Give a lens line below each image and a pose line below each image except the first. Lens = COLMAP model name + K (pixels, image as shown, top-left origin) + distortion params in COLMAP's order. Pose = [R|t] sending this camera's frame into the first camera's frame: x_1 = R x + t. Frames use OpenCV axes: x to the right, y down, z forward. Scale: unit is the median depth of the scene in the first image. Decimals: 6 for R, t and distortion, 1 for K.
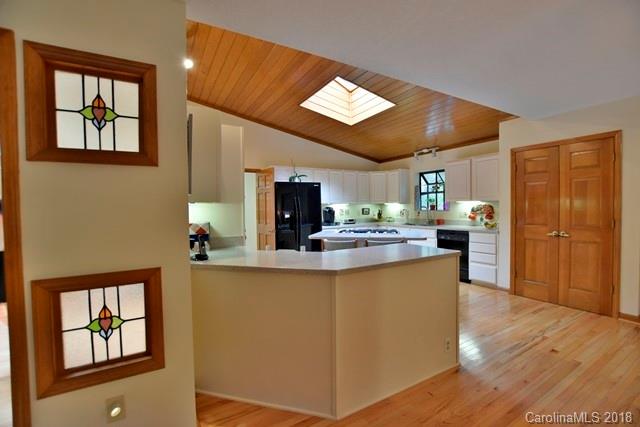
lens RADIAL K [[283.2, 0, 323.9], [0, 283.2, 213.1], [0, 0, 1]] dist [-0.022446, 0.003022]
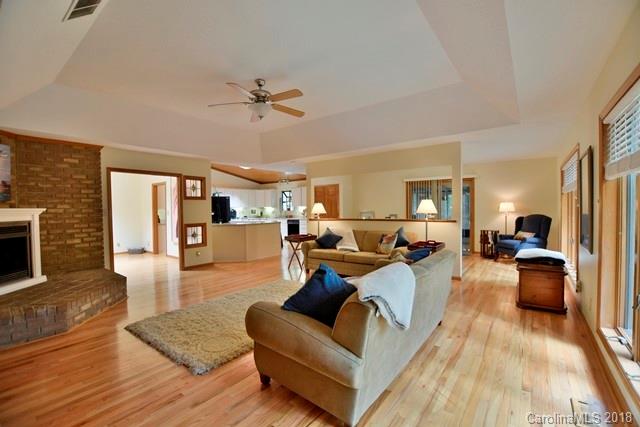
lens RADIAL K [[283.2, 0, 321.2], [0, 283.2, 213.1], [0, 0, 1]] dist [-0.022446, 0.003022]
pose [[0.928427, -0.006408, 0.371461, -0.139451], [0.009790, 0.999926, -0.007218, 0.023113], [-0.371387, 0.010338, 0.928421, -0.953142]]
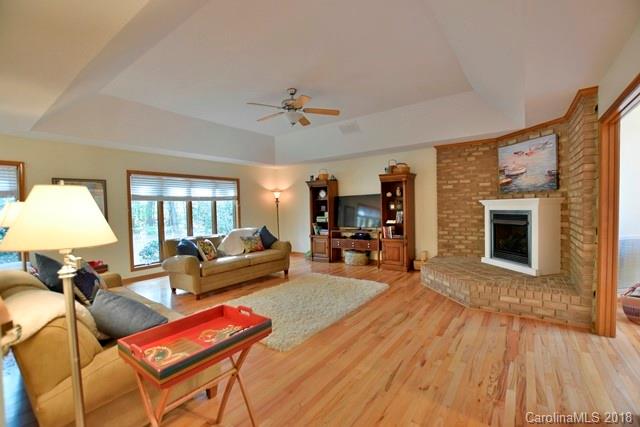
lens RADIAL K [[283.2, 0, 321.5], [0, 283.2, 213.8], [0, 0, 1]] dist [-0.022446, 0.003022]
pose [[-0.924826, 0.045776, -0.377627, 0.177696], [0.028317, 0.998263, 0.051659, -0.011135], [0.379336, 0.037082, -0.924516, 0.338612]]
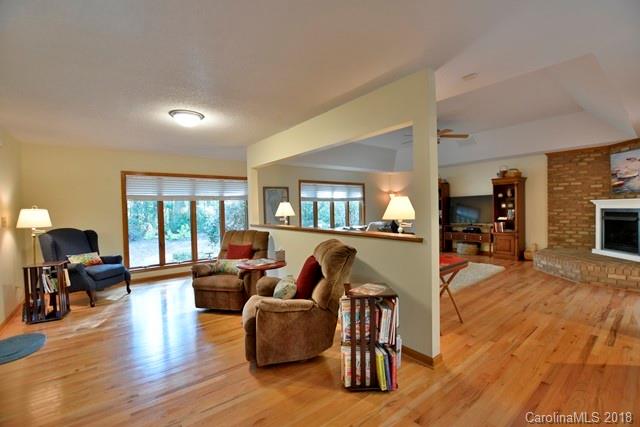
lens RADIAL K [[283.2, 0, 325.6], [0, 283.2, 214.2], [0, 0, 1]] dist [-0.022446, 0.003022]
pose [[-0.990464, 0.038711, -0.132219, 0.459818], [0.032883, 0.998401, 0.045980, -0.020161], [0.133788, 0.041194, -0.990153, 0.571335]]
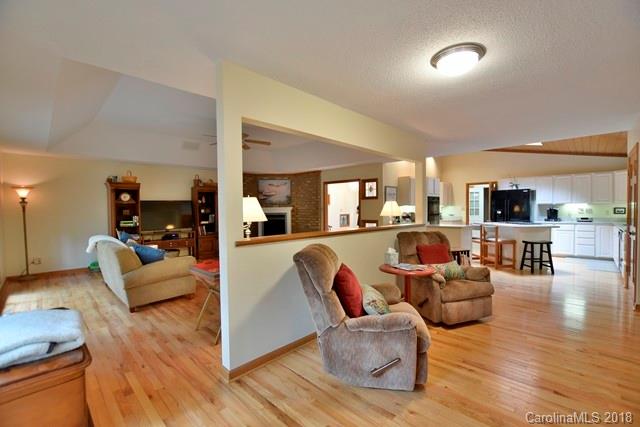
lens RADIAL K [[283.2, 0, 320.1], [0, 283.2, 213.4], [0, 0, 1]] dist [-0.022446, 0.003022]
pose [[0.250085, 0.028197, -0.967813, 0.964689], [-0.014868, 0.999570, 0.025280, -0.007447], [0.968110, 0.008068, 0.250397, -0.291252]]
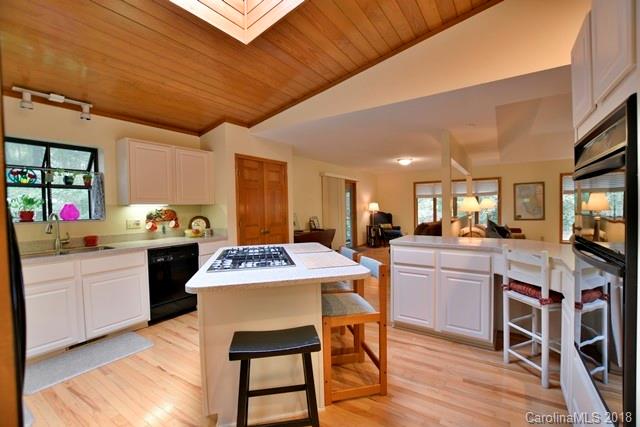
lens RADIAL K [[283.2, 0, 318.1], [0, 283.2, 213.6], [0, 0, 1]] dist [-0.022446, 0.003022]
pose [[-0.423018, 0.001468, 0.906120, -0.260992], [0.045072, 0.998795, 0.019424, -0.012450], [-0.905000, 0.049057, -0.422574, 0.792722]]
